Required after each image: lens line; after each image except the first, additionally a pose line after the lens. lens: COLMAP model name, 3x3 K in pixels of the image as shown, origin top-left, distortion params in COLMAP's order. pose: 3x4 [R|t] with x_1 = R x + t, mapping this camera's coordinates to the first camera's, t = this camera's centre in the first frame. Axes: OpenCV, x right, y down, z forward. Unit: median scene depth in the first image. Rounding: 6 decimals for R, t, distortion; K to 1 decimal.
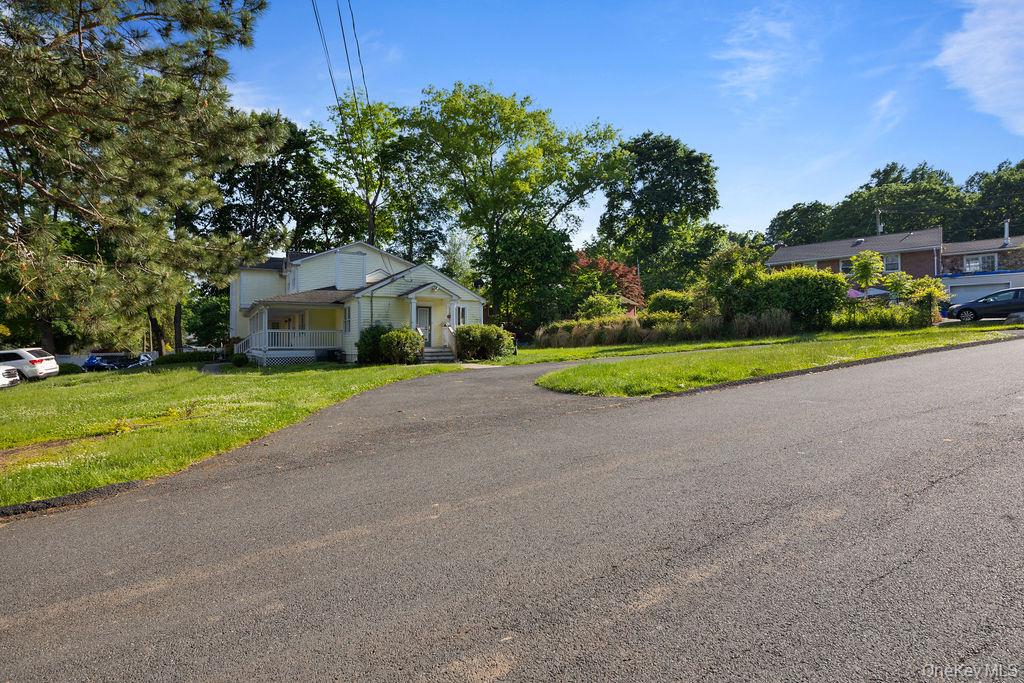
lens RADIAL K [[496.5, 0, 512.5], [0, 496.5, 341.9], [0, 0, 1]] dist [0.000765, -0.003745]
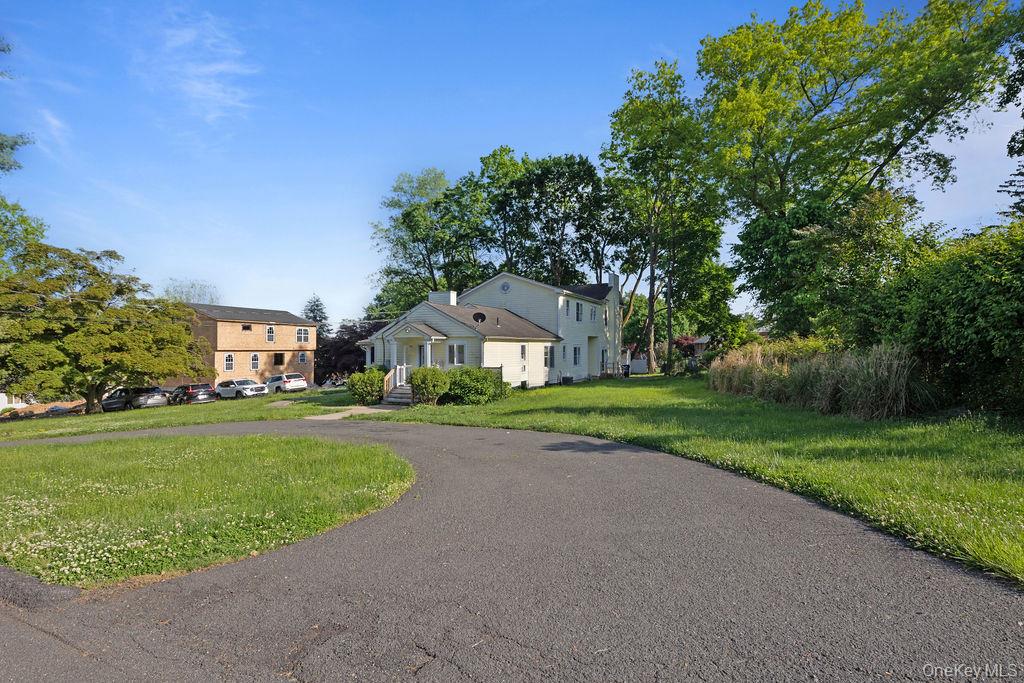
lens RADIAL K [[496.5, 0, 515.5], [0, 496.5, 353.6], [0, 0, 1]] dist [0.000765, -0.003745]
pose [[0.548904, 0.015614, -0.835739, 0.385153], [-0.000368, 0.999830, 0.018438, -0.038096], [0.835885, -0.009813, 0.548817, 0.313482]]
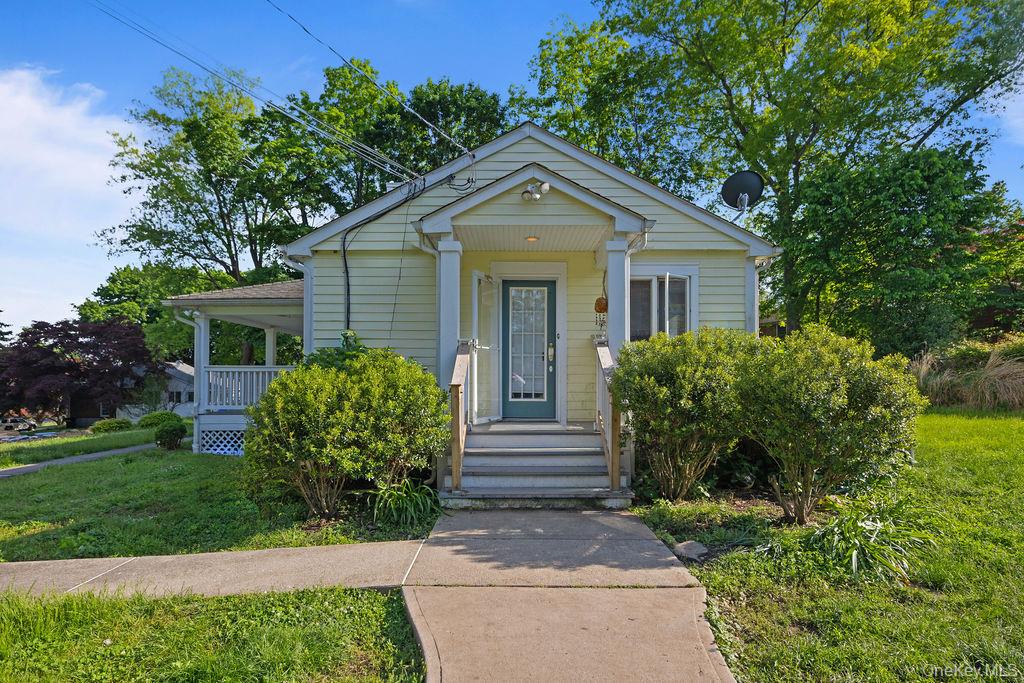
lens RADIAL K [[496.5, 0, 514.4], [0, 496.5, 378.9], [0, 0, 1]] dist [0.000765, -0.003745]
pose [[0.862073, 0.003550, -0.506772, -0.020744], [-0.002562, 0.999993, 0.002647, -0.007772], [0.506778, -0.000984, 0.862076, 0.386319]]
